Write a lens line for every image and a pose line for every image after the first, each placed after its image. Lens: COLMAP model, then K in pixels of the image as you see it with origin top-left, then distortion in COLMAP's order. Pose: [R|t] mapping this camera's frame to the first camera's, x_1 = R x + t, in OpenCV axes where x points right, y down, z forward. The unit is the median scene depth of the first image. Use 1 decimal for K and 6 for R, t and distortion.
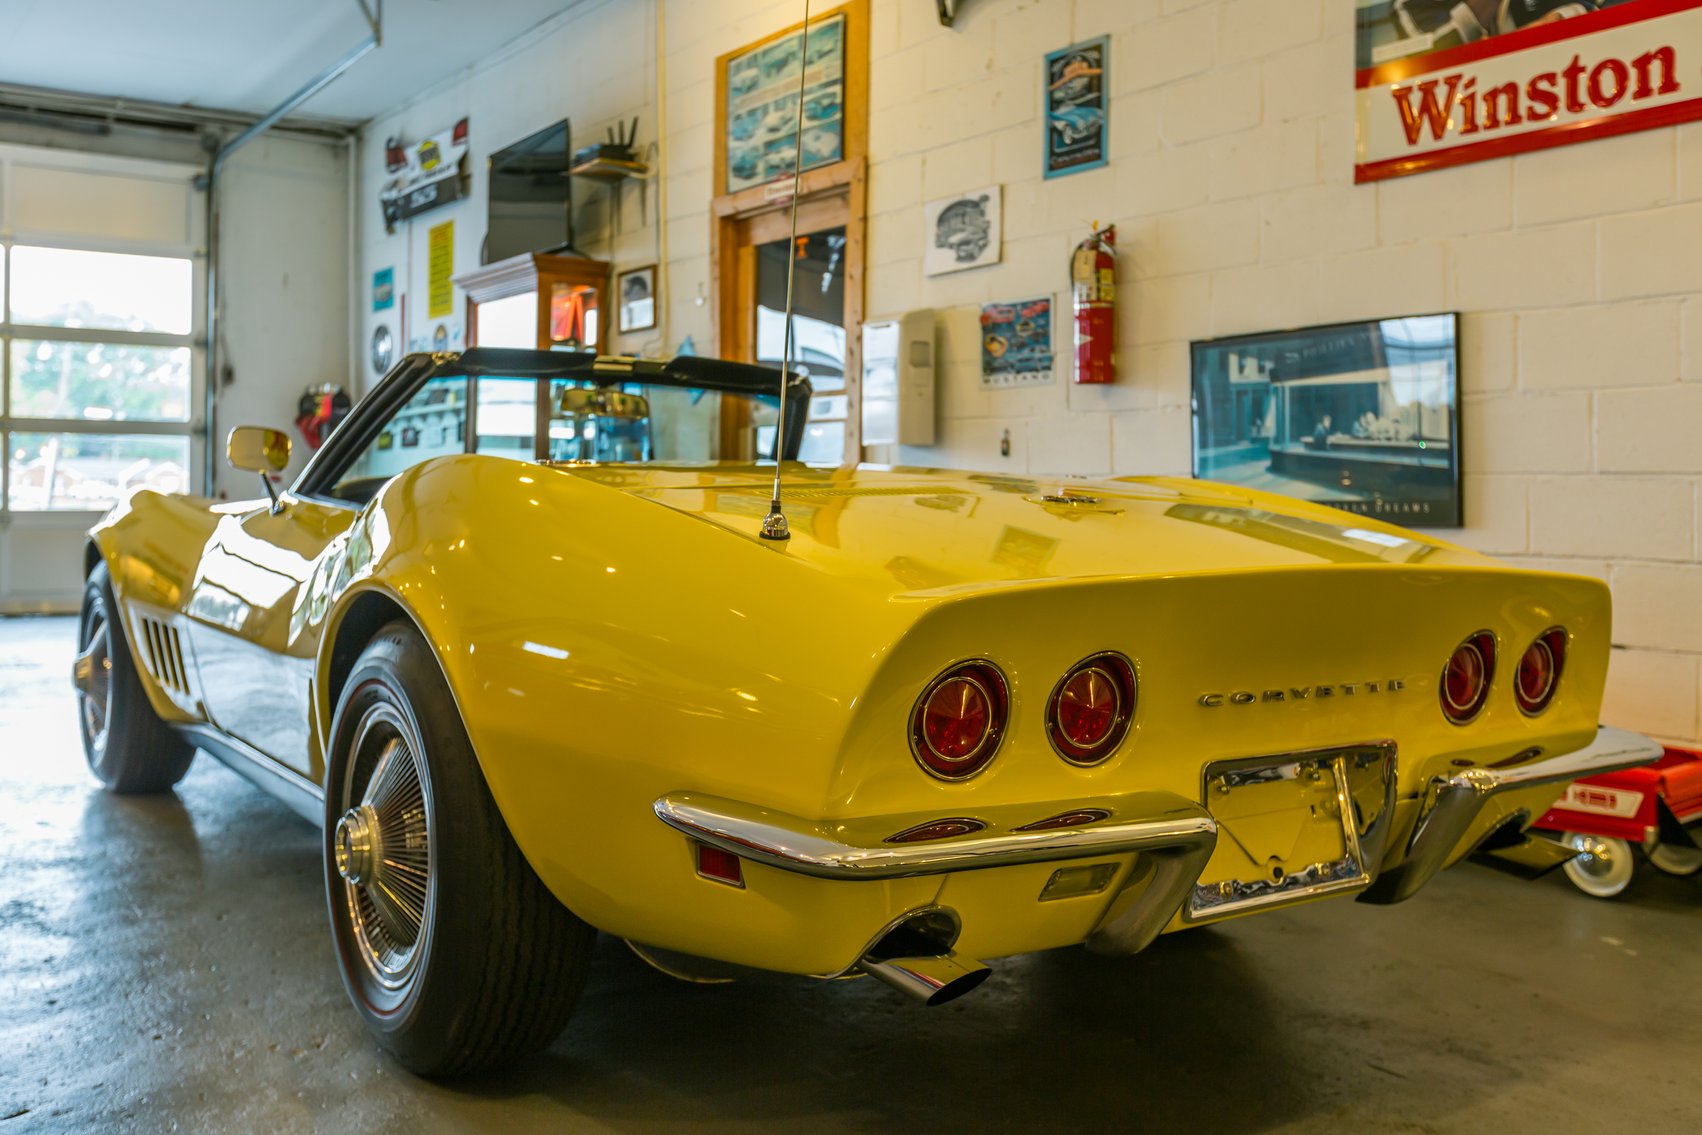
lens RADIAL K [[1565.0, 0, 854.2], [0, 1565.0, 501.7], [0, 0, 1]] dist [-0.009041, 0.015557]
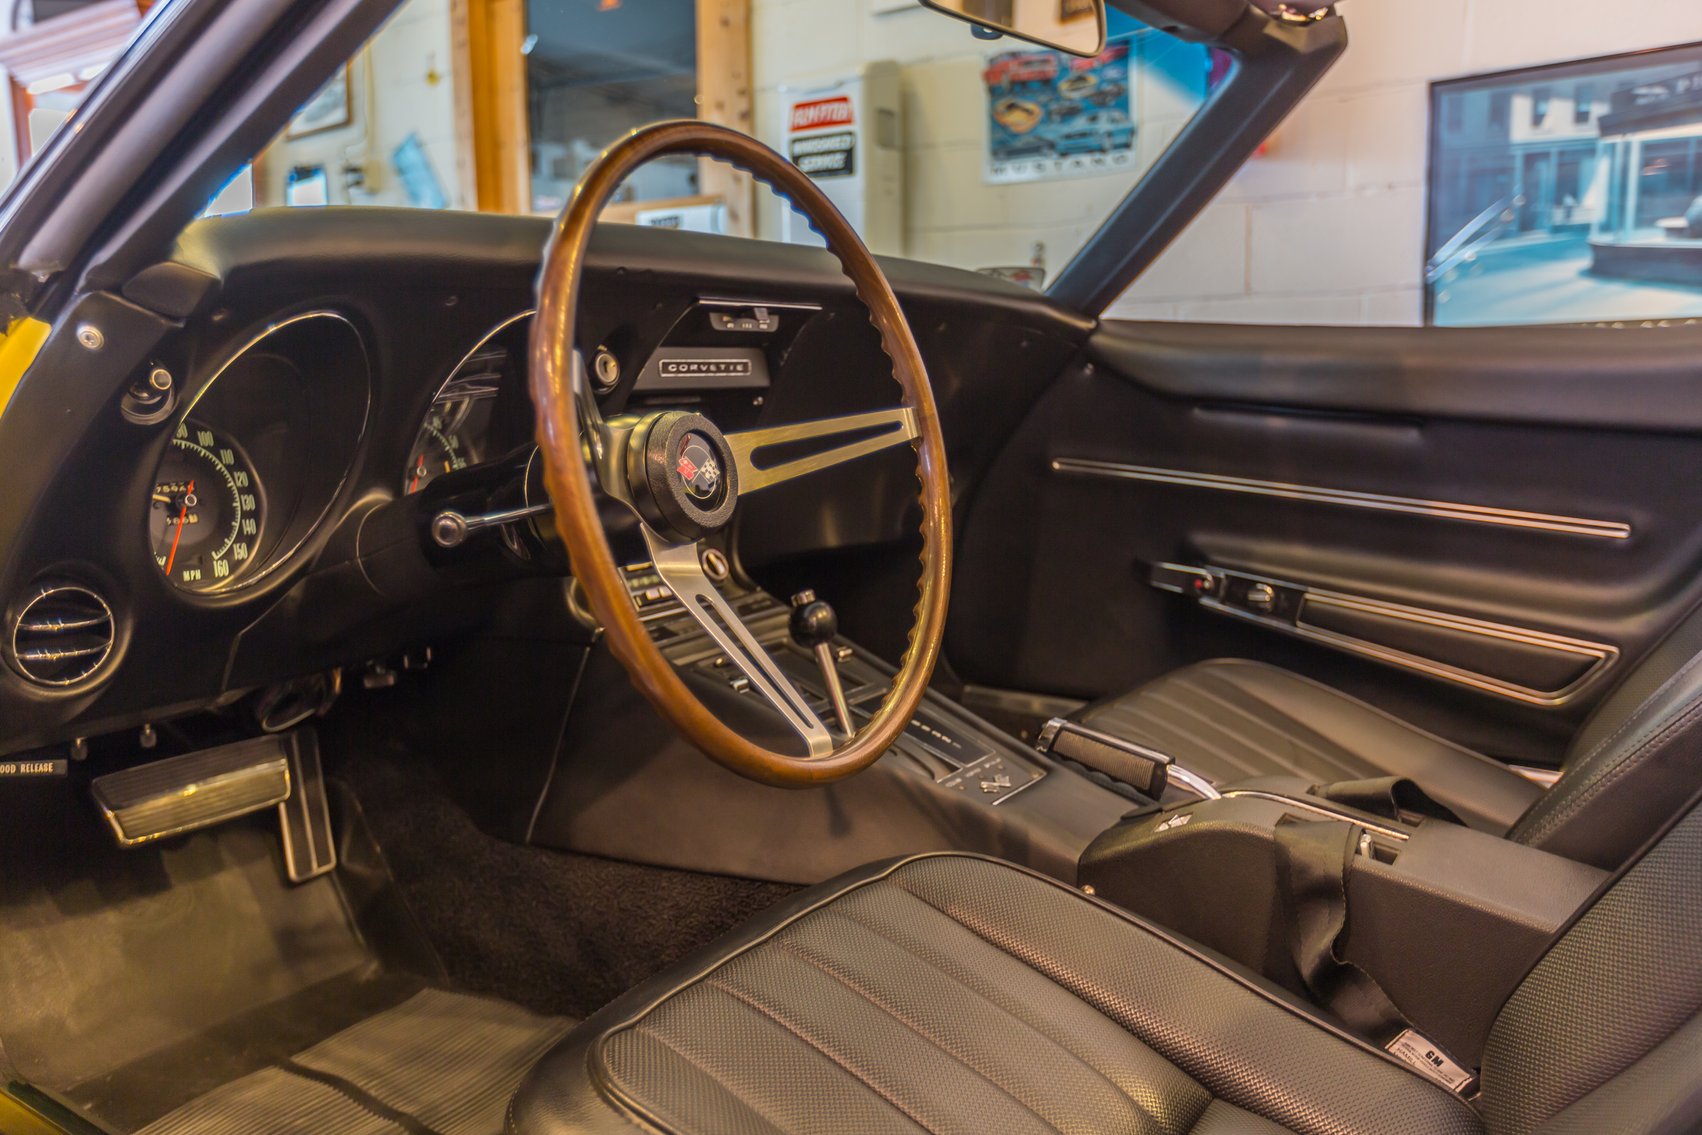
lens RADIAL K [[1321.2, 0, 845.9], [0, 1321.2, 557.2], [0, 0, 1]] dist [0.019248, -0.009813]
pose [[0.933026, -0.077130, 0.351444, -0.192774], [0.029565, 0.989885, 0.138754, 0.009396], [-0.358592, -0.119071, 0.925869, 0.461296]]
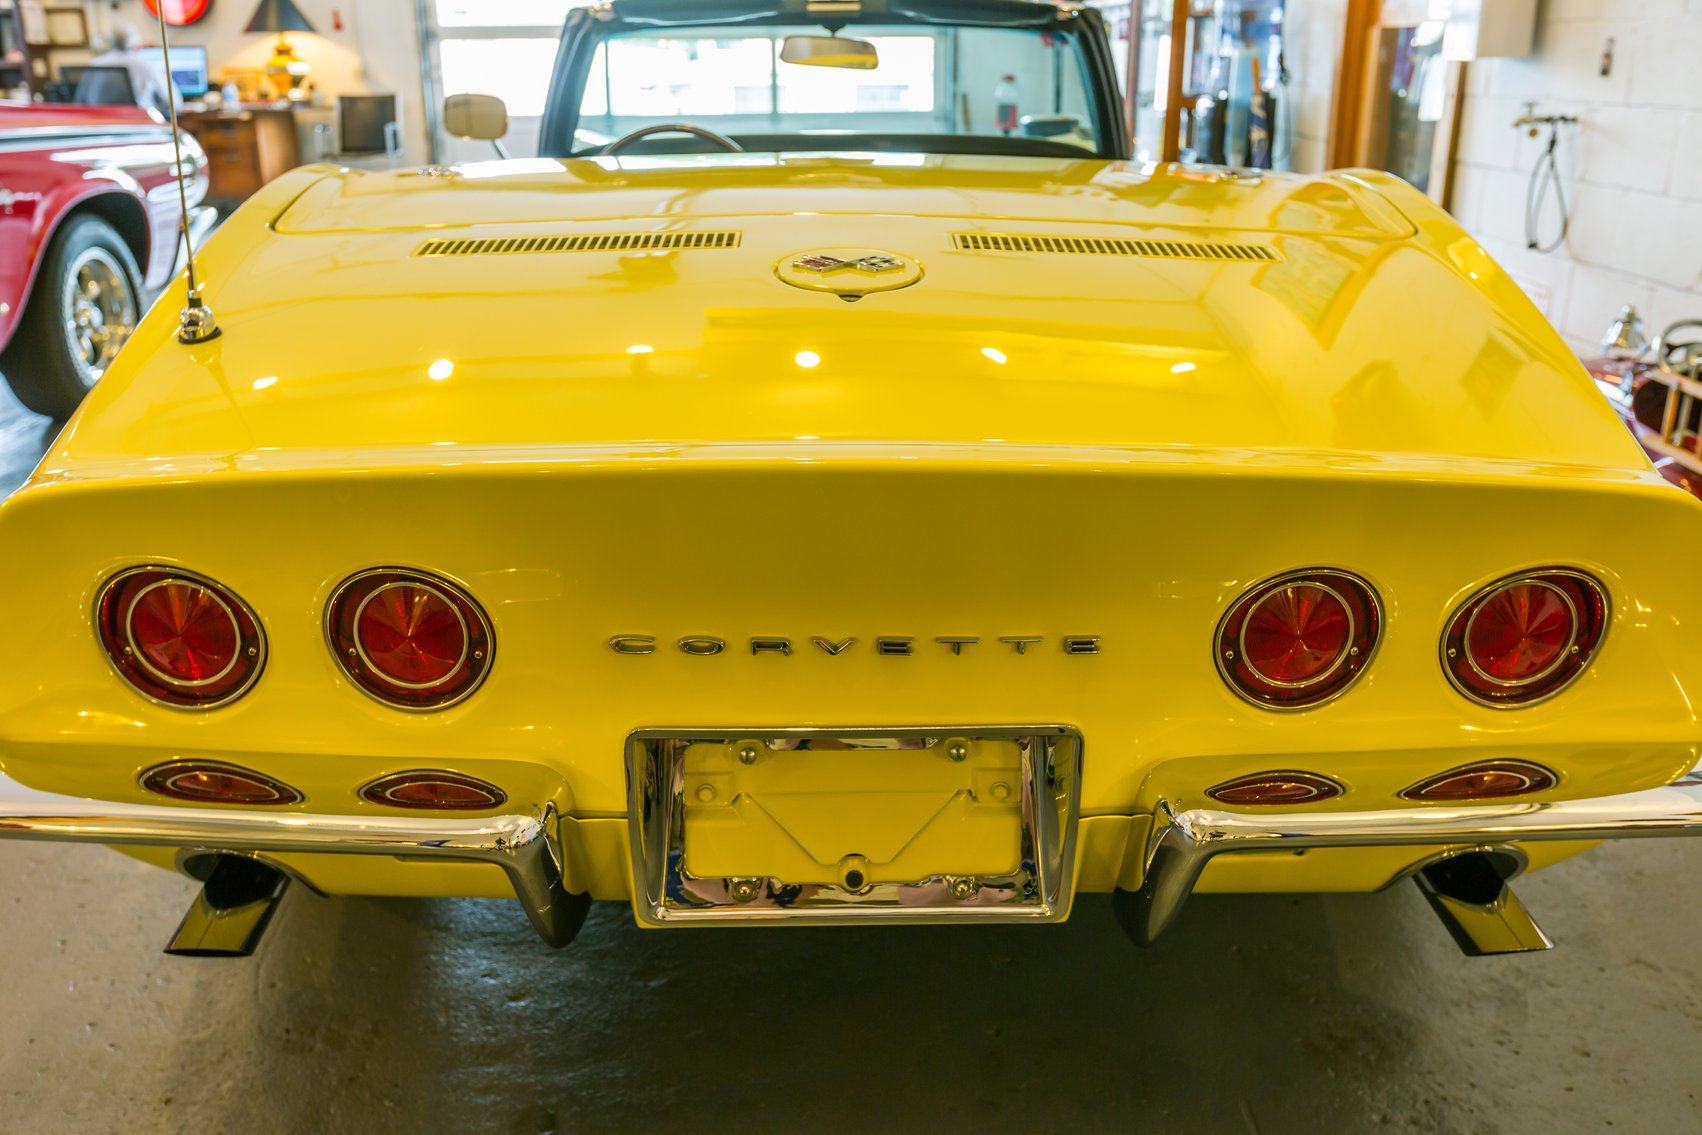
lens RADIAL K [[1493.9, 0, 851.0], [0, 1493.9, 567.5], [0, 0, 1]] dist [0.004076, 0.001058]
pose [[0.833520, 0.166431, -0.526826, 0.204972], [0.007919, 0.949852, 0.312600, -0.031843], [0.552433, -0.264730, 0.790402, 0.184442]]
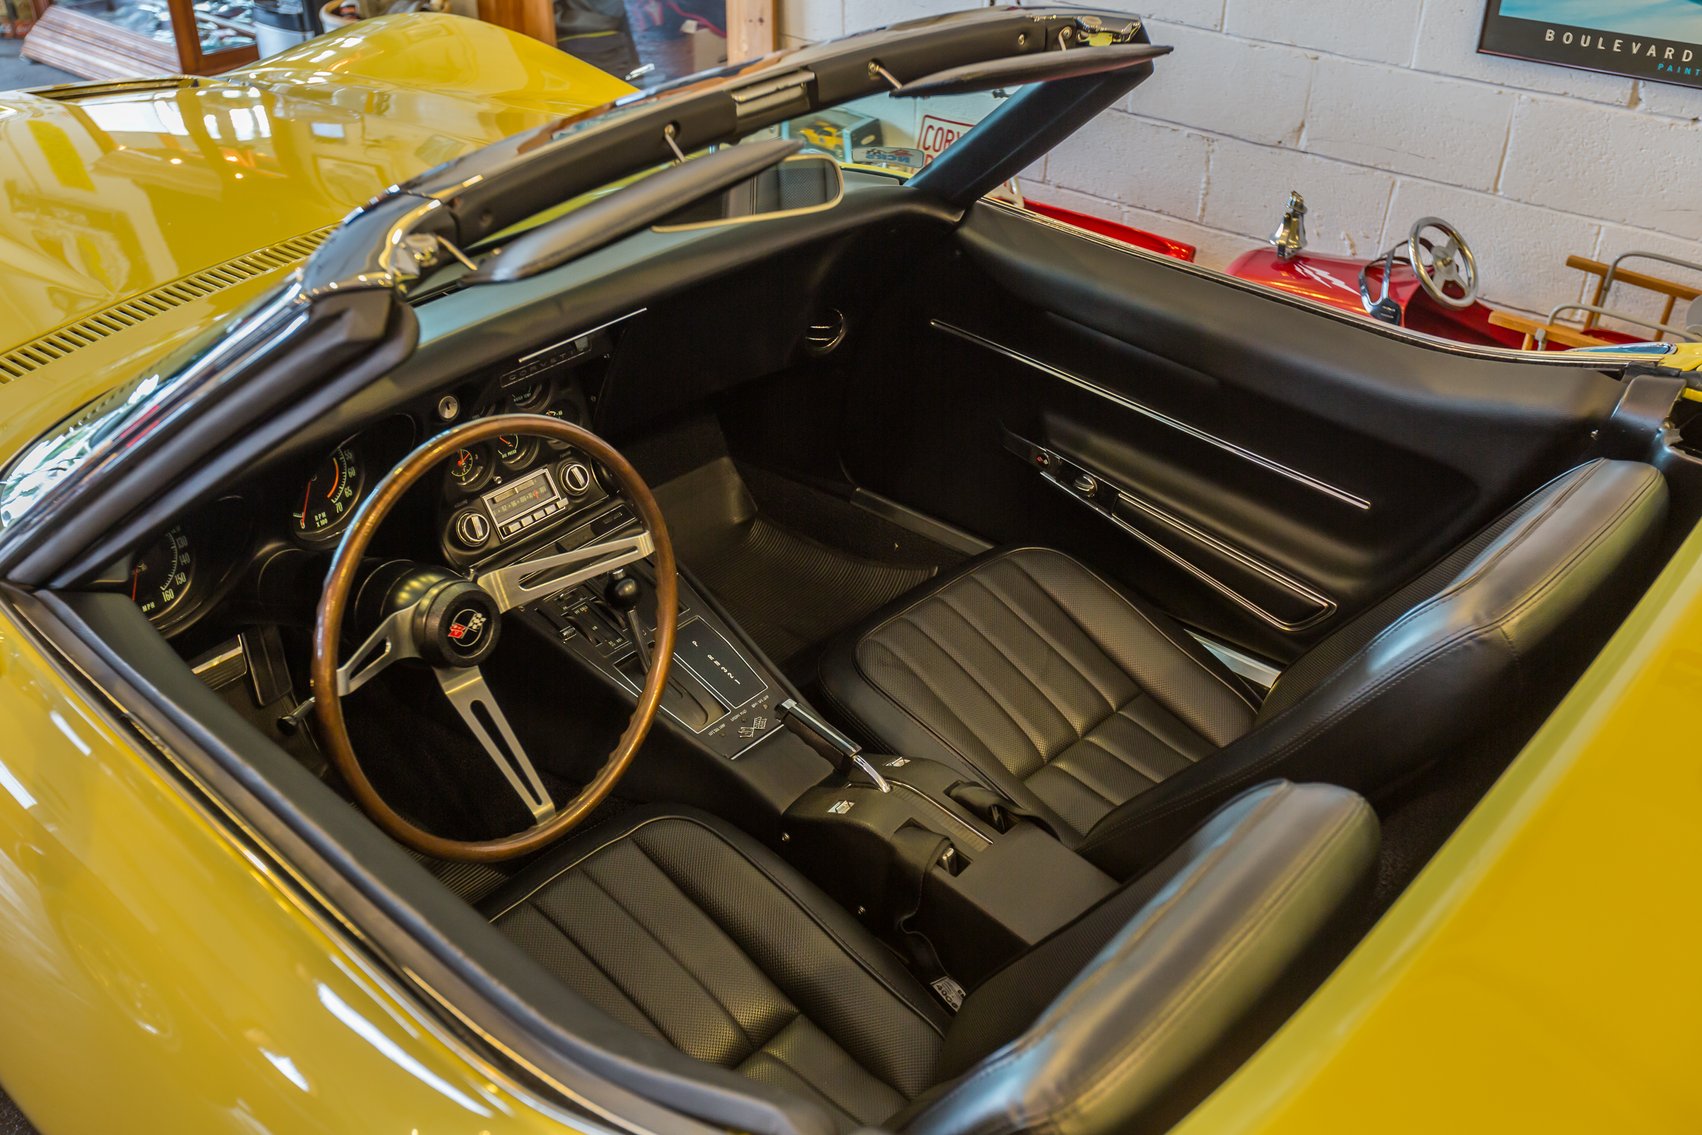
lens RADIAL K [[1592.8, 0, 847.0], [0, 1592.8, 554.1], [0, 0, 1]] dist [-0.001375, -0.000241]
pose [[0.968719, -0.136278, 0.207393, -0.149793], [0.007069, 0.850536, 0.525870, -0.118716], [-0.248059, -0.507954, 0.824894, 0.387308]]
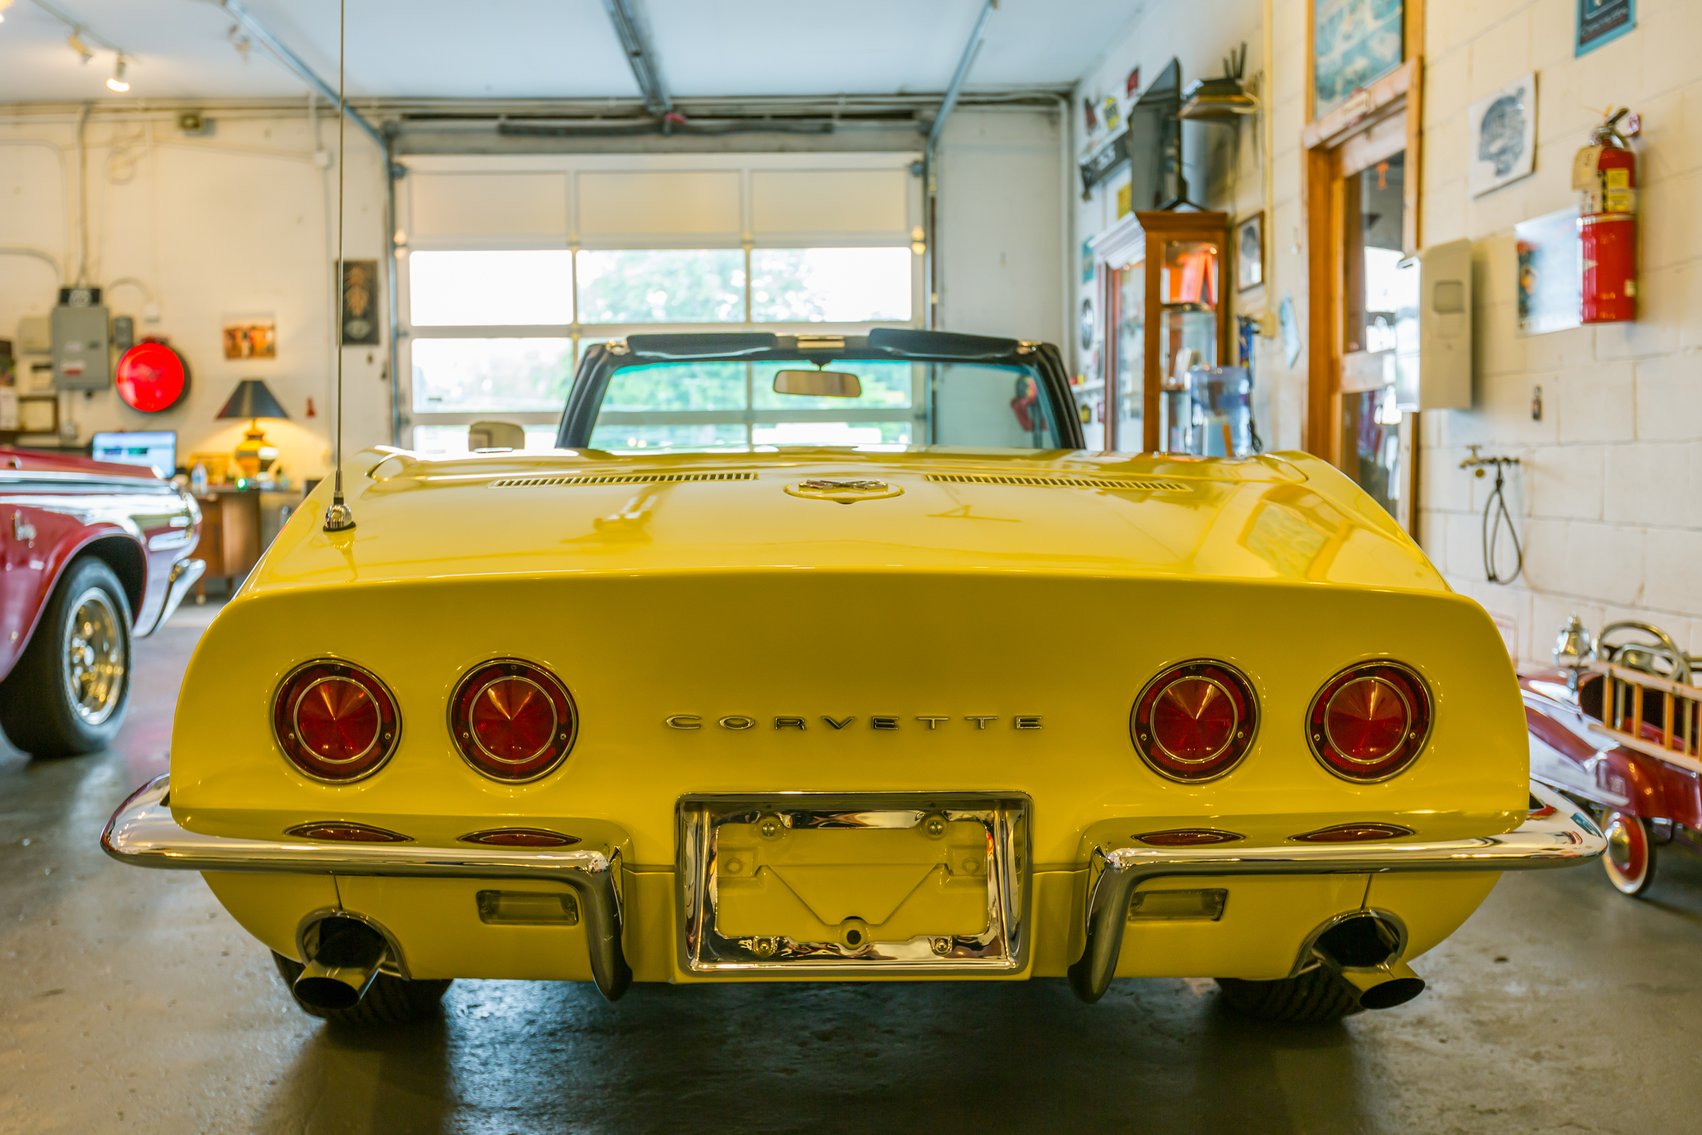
lens RADIAL K [[1690.9, 0, 835.6], [0, 1690.9, 572.8], [0, 0, 1]] dist [0.002939, -0.005174]
pose [[0.837078, 0.018148, -0.546783, 0.261316], [0.011561, 0.998640, 0.050843, -0.000053], [0.546962, -0.048881, 0.835729, 0.090701]]
